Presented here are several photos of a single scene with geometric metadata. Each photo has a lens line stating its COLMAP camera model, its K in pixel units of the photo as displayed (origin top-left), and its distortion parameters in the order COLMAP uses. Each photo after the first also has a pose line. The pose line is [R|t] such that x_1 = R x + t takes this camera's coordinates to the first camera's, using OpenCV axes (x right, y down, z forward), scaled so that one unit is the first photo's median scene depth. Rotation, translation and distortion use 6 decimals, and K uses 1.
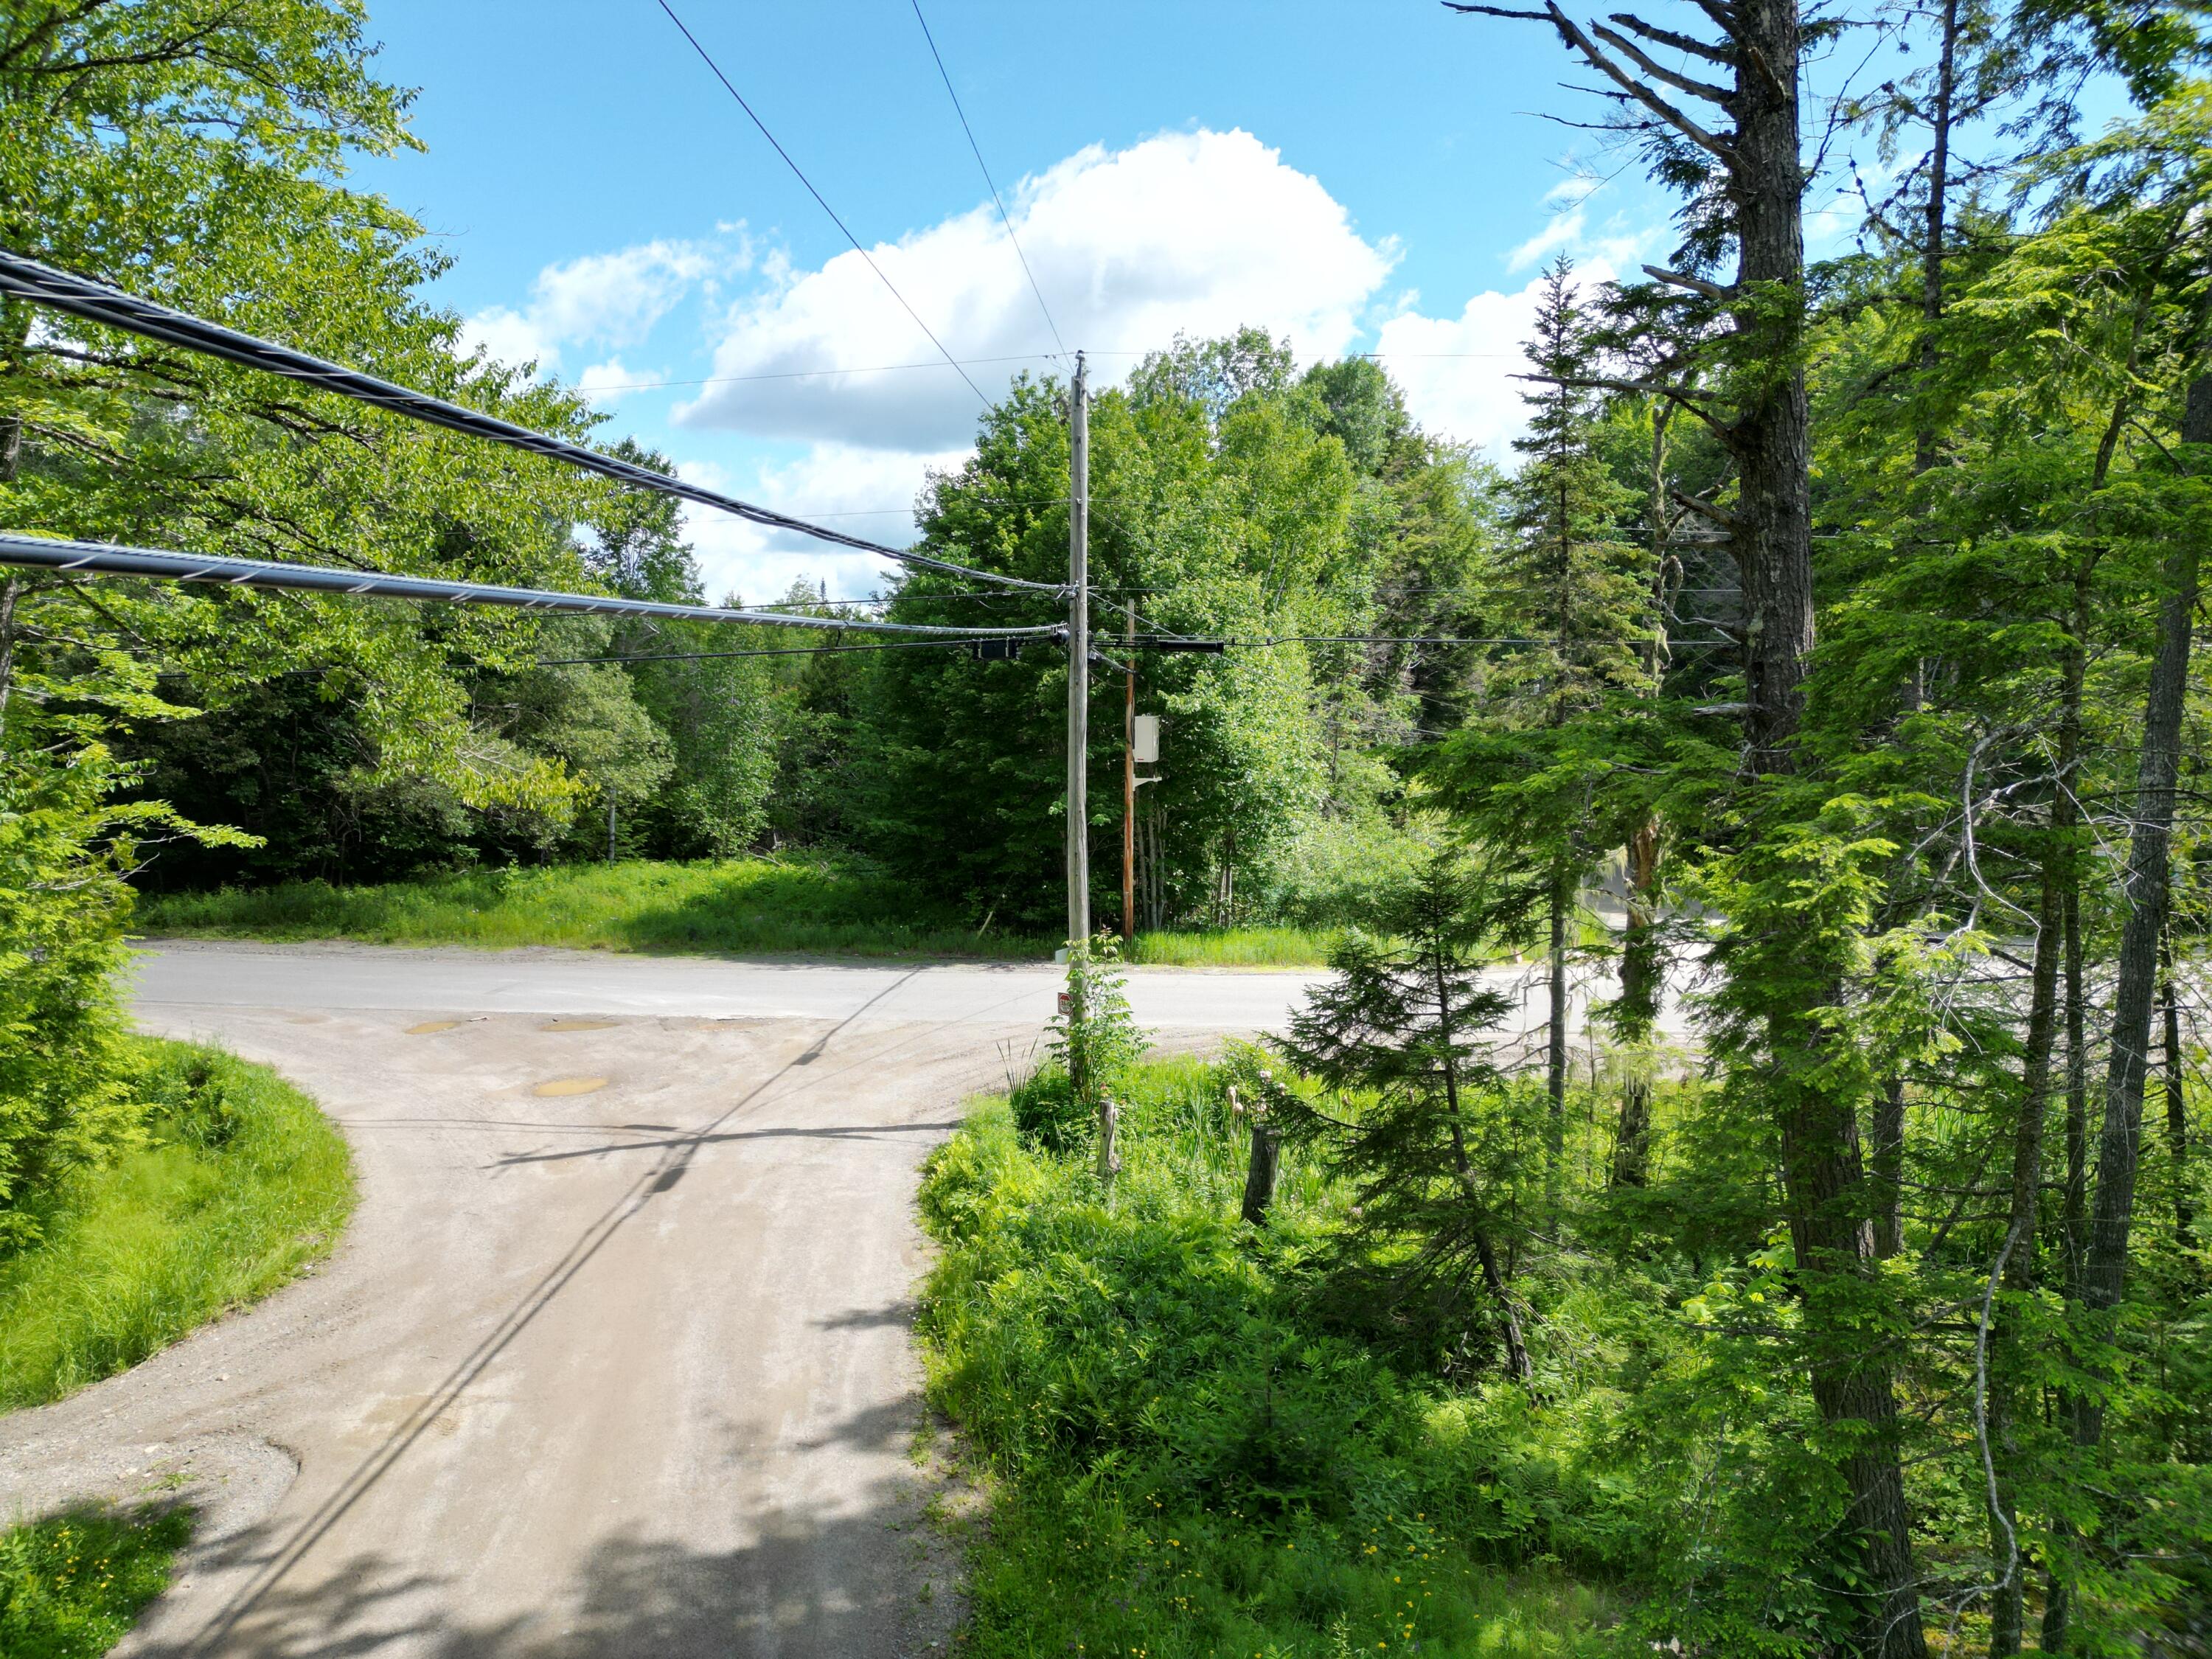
lens RADIAL K [[1544.0, 0, 1105.8], [0, 1544.0, 830.0], [0, 0, 1]] dist [0.039001, 0.001919]
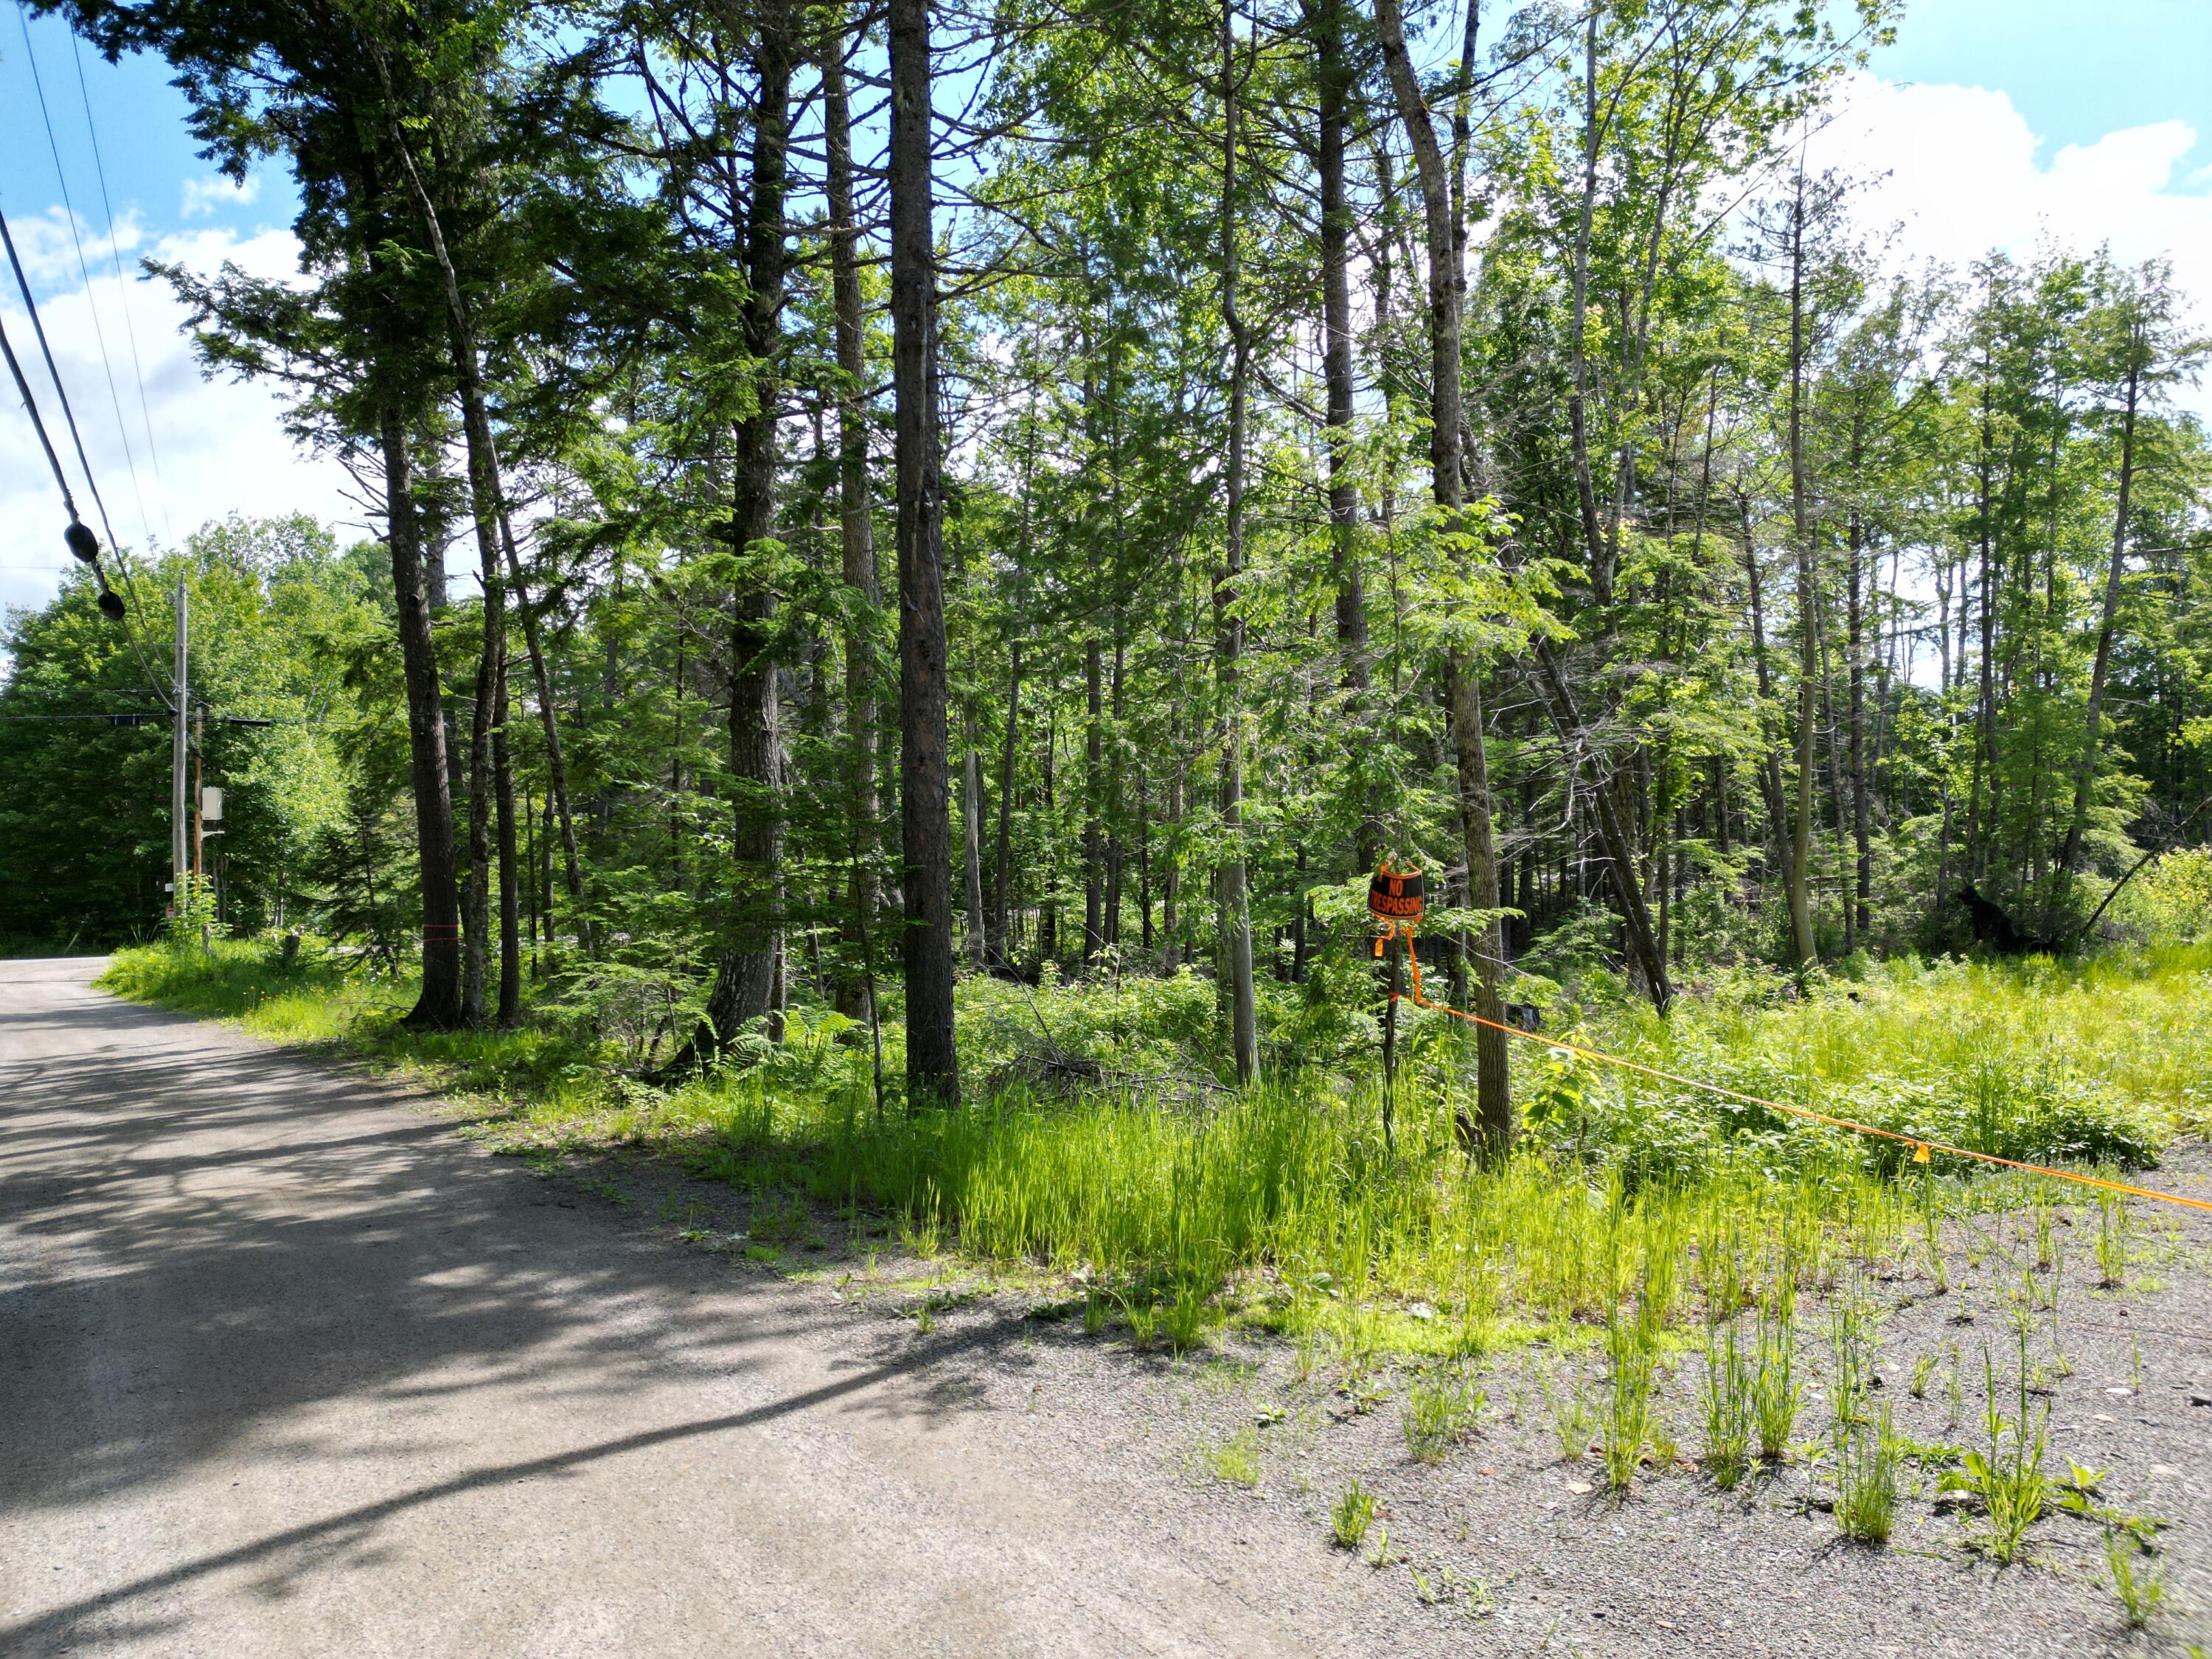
lens RADIAL K [[1544.0, 0, 1107.1], [0, 1544.0, 826.0], [0, 0, 1]] dist [0.039001, 0.001919]
pose [[0.848852, -0.001290, 0.528629, -0.035609], [0.056871, 0.994416, -0.088896, 0.136635], [-0.525563, 0.105523, 0.844185, -0.657282]]
